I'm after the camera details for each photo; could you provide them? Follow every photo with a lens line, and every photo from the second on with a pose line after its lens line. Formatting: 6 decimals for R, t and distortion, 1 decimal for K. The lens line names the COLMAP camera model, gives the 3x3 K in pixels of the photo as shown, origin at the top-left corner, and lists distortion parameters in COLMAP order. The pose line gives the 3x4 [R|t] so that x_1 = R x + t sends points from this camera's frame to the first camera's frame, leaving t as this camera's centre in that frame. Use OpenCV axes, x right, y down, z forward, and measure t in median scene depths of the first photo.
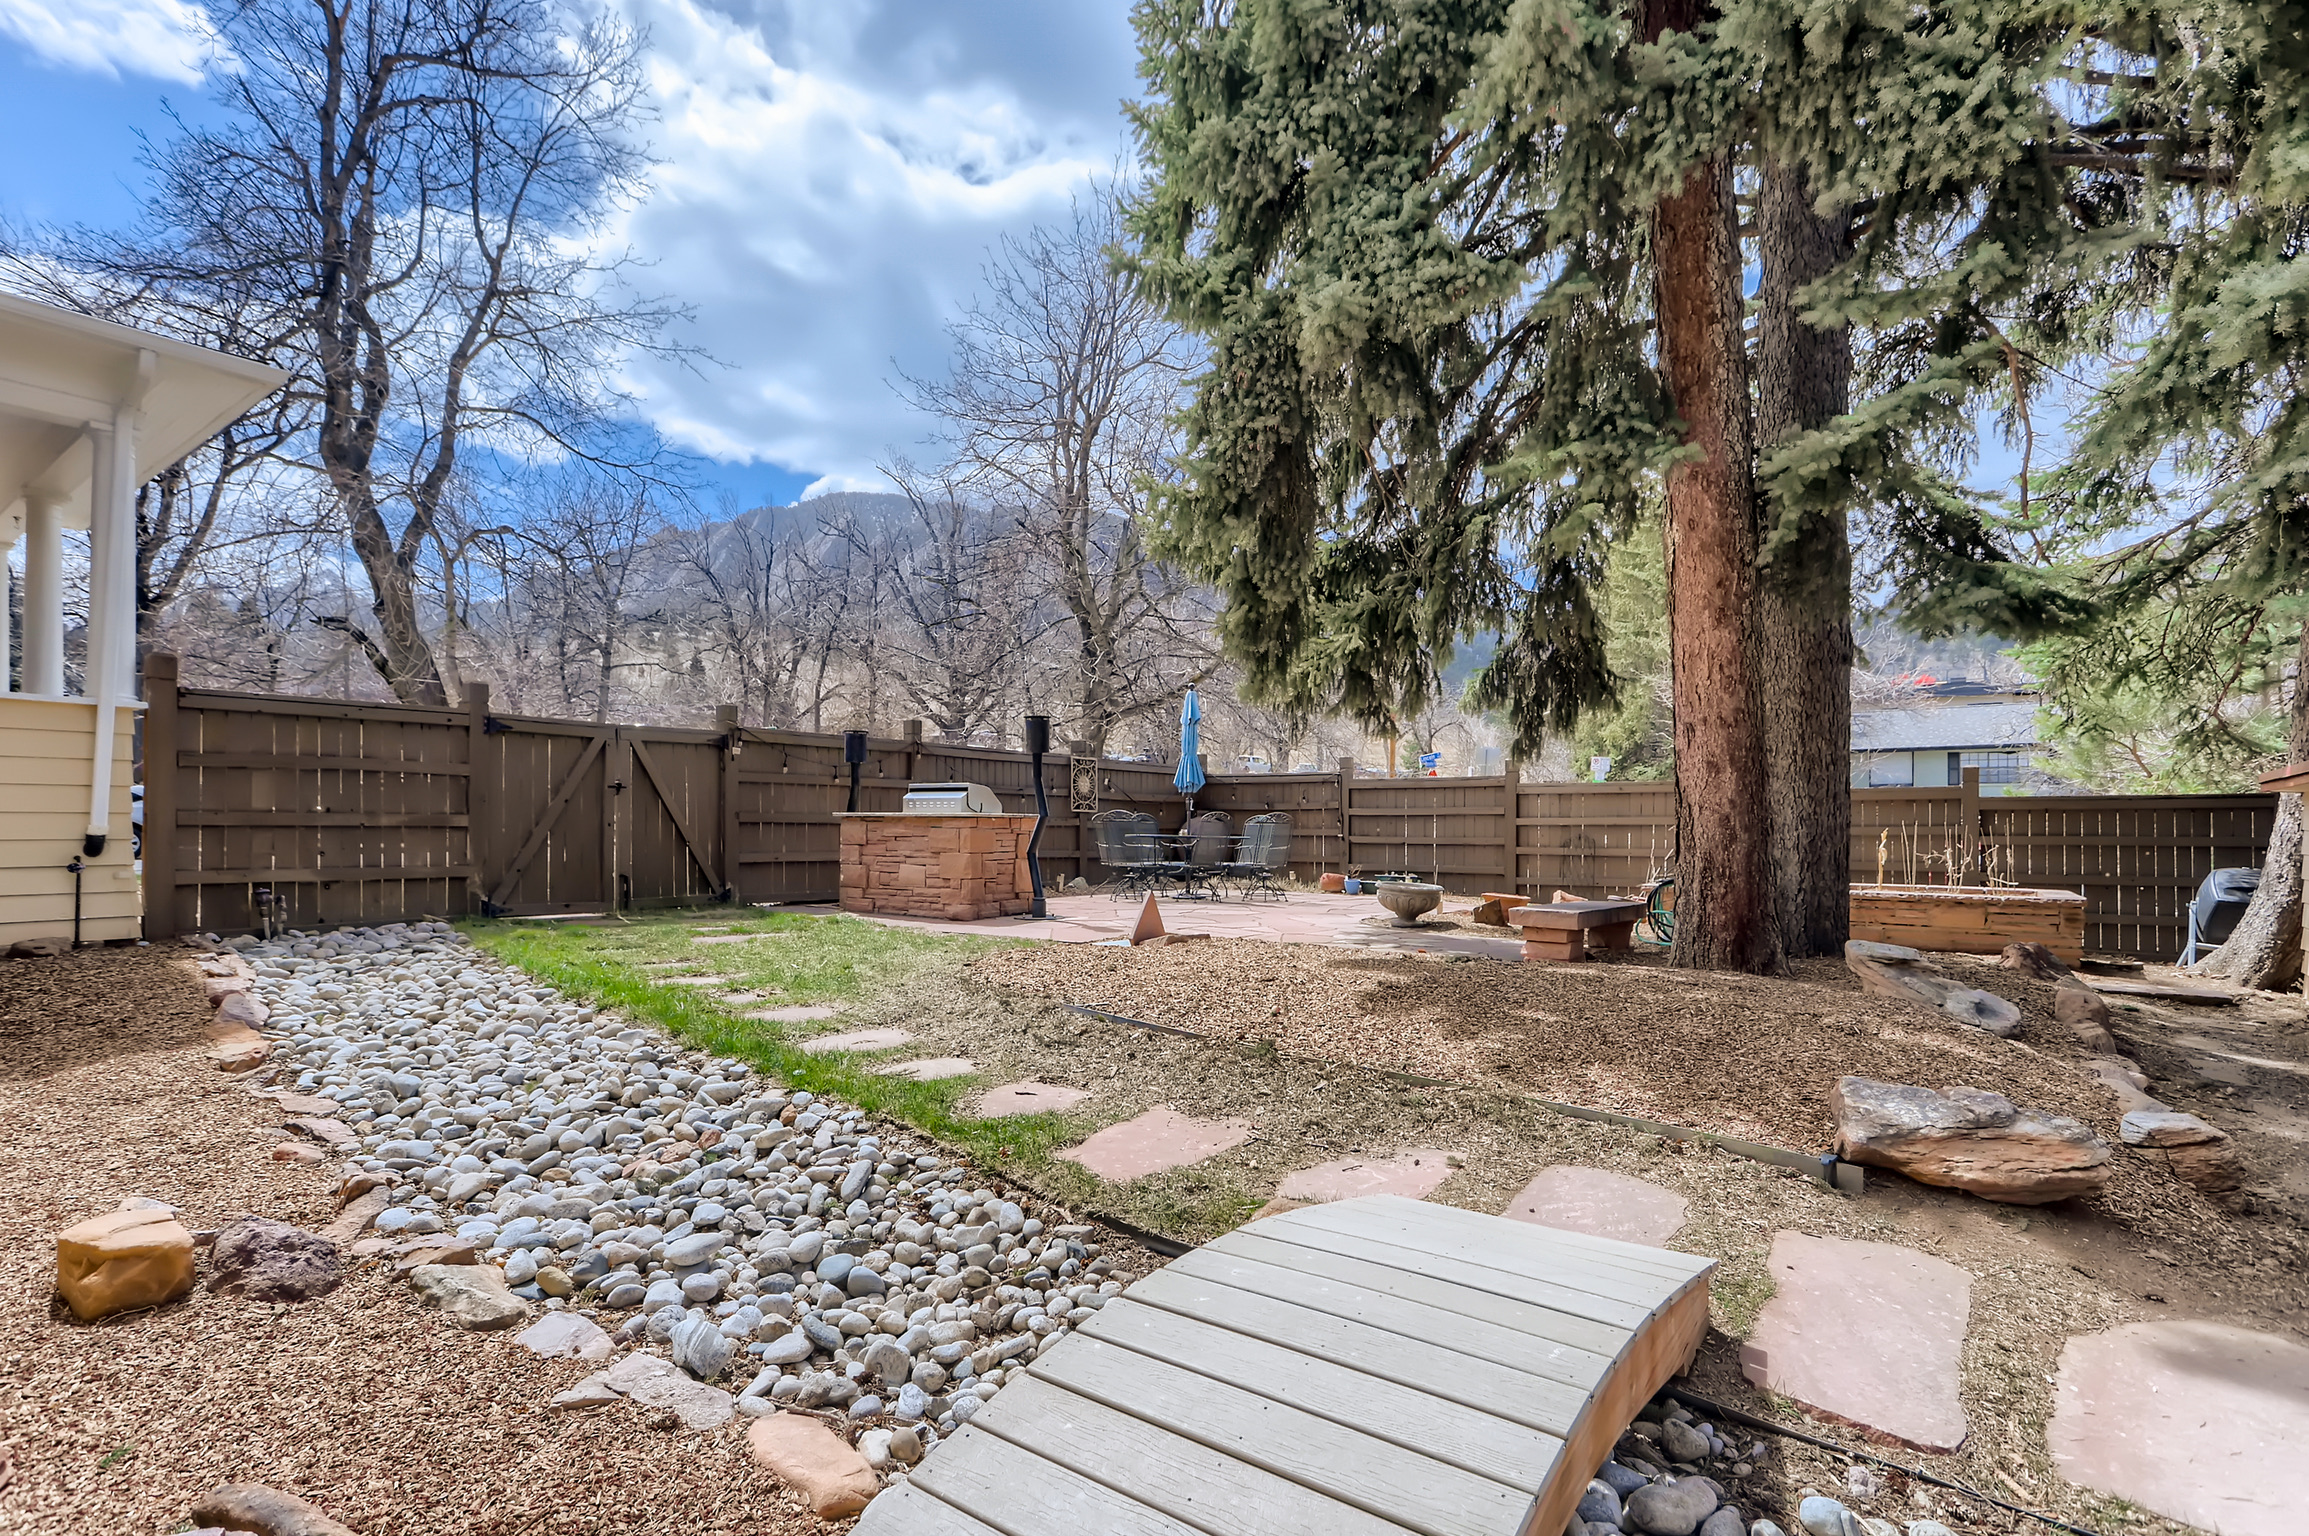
lens RADIAL K [[1142.7, 0, 1150.1], [0, 1142.7, 772.7], [0, 0, 1]] dist [-0.001729, -0.000031]
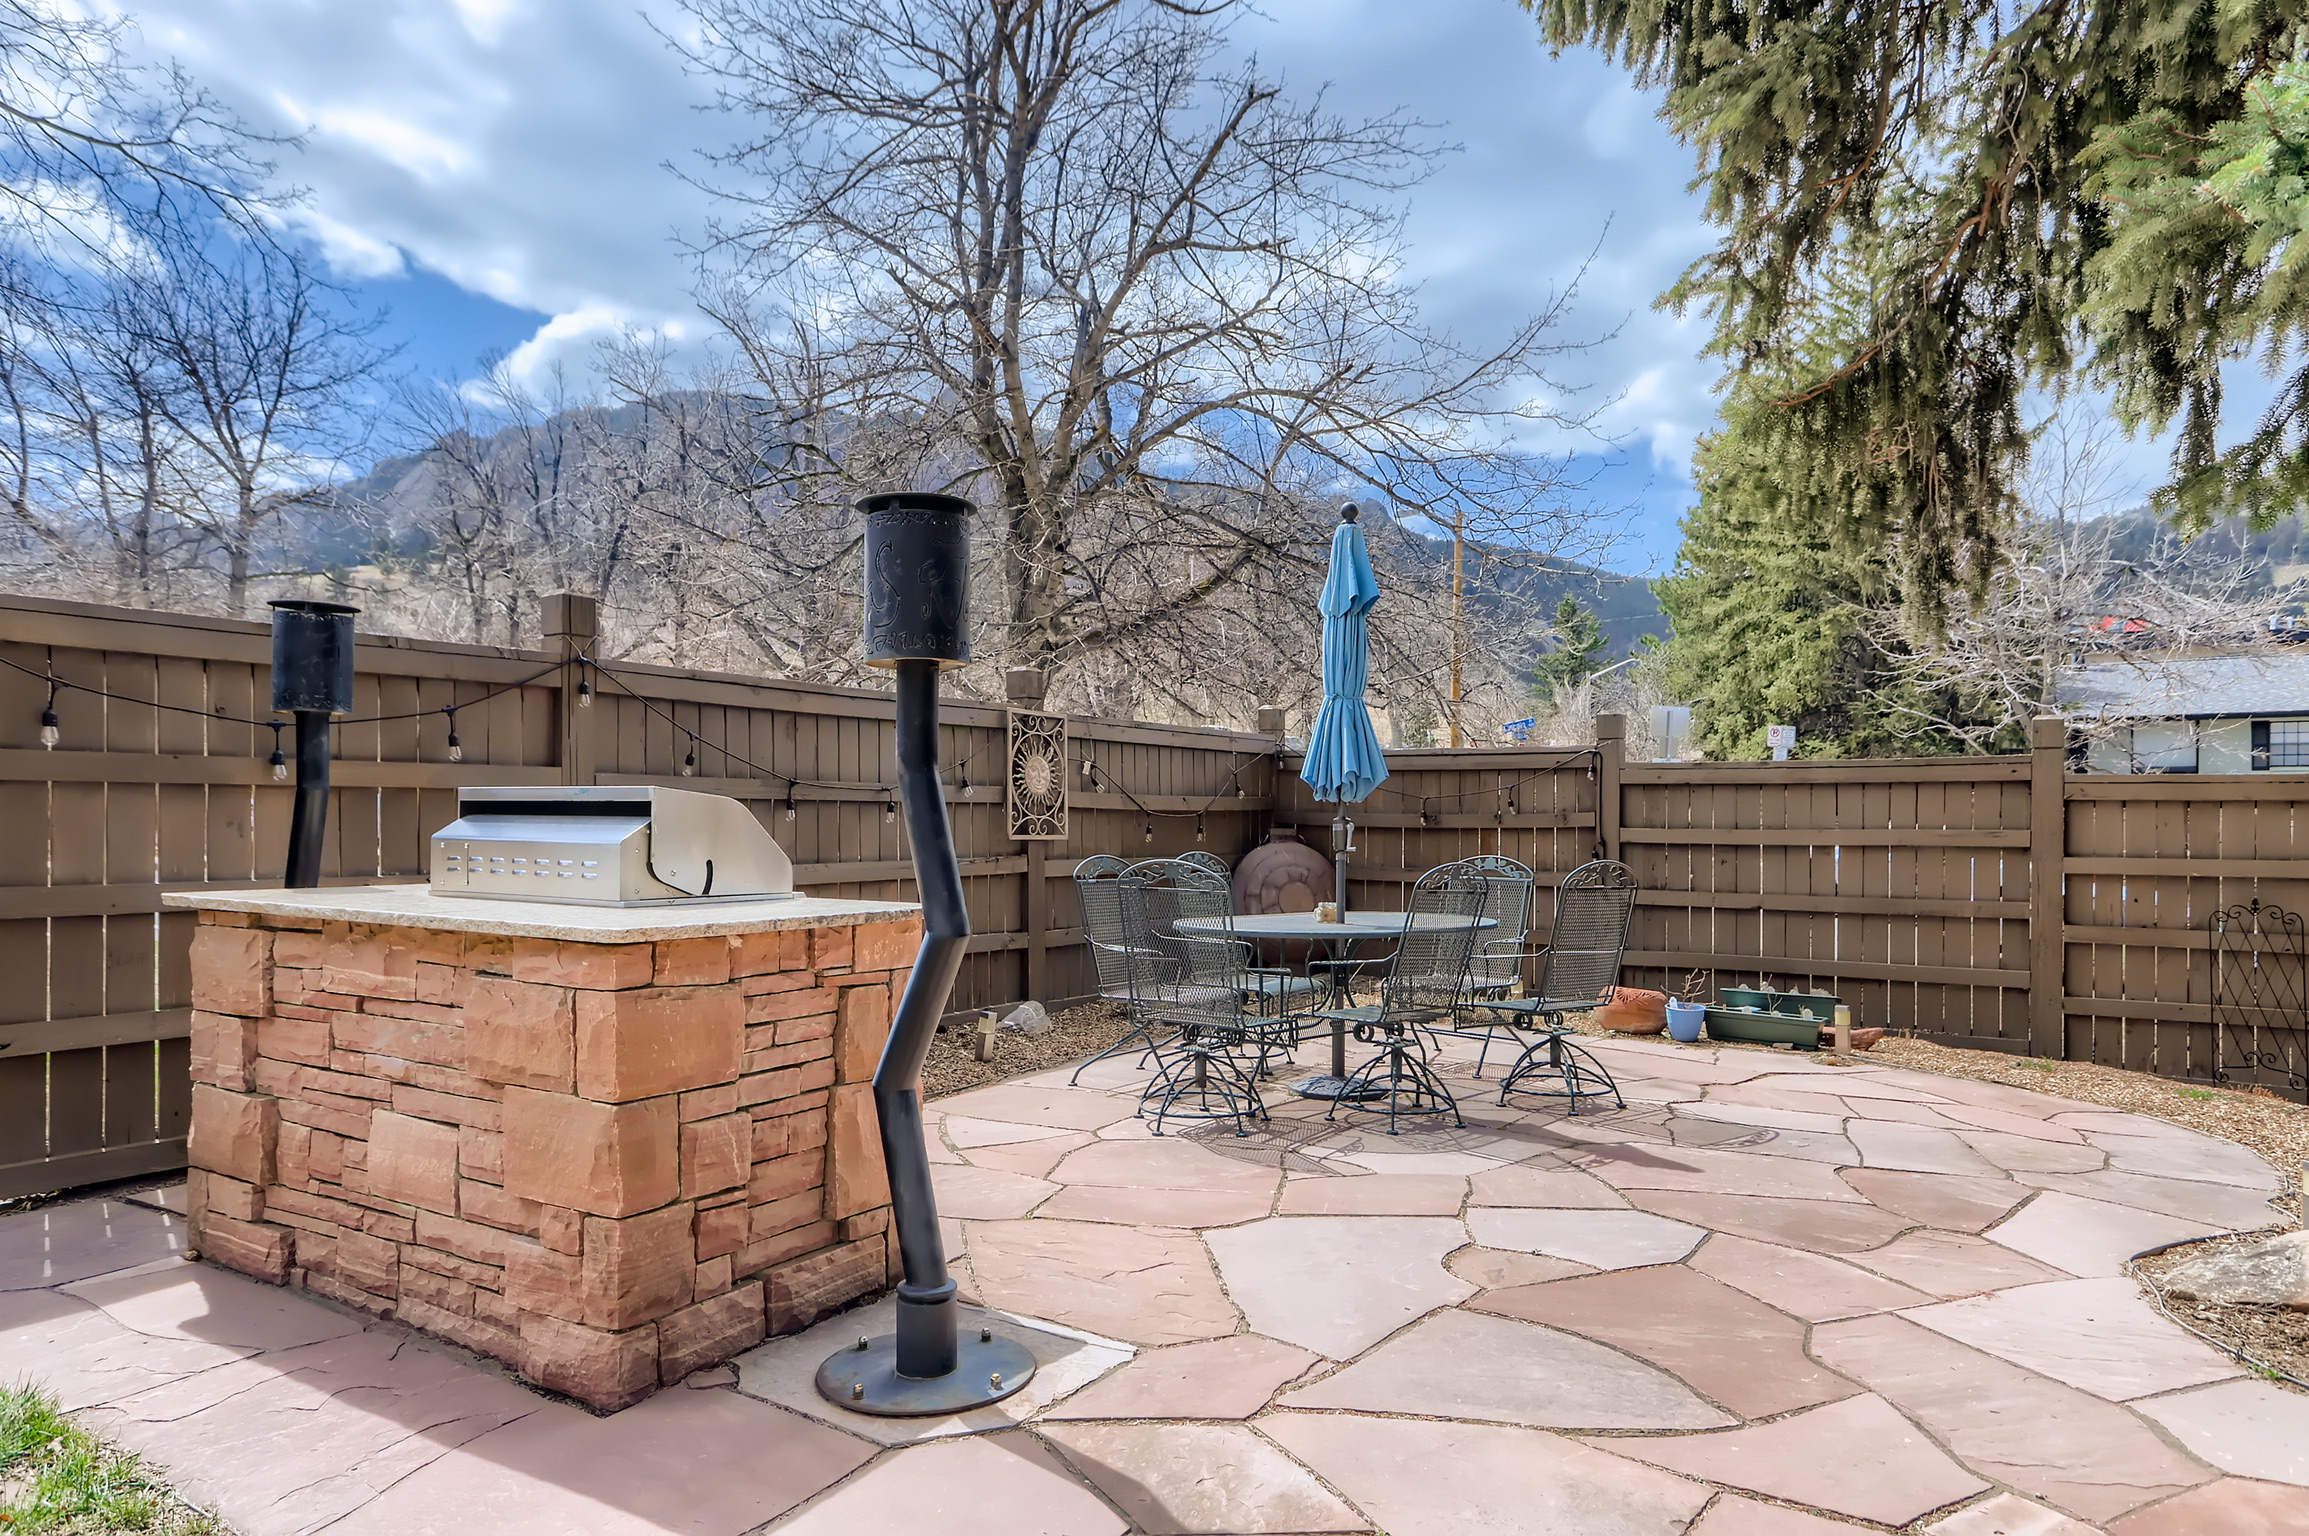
lens RADIAL K [[1478.1, 0, 1158.6], [0, 1478.1, 771.1], [0, 0, 1]] dist [0.003506, 0.000076]
pose [[0.998507, 0.002290, 0.054576, -0.028357], [-0.003159, 0.999870, 0.015839, -0.000072], [-0.054532, -0.015988, 0.998384, 0.297172]]
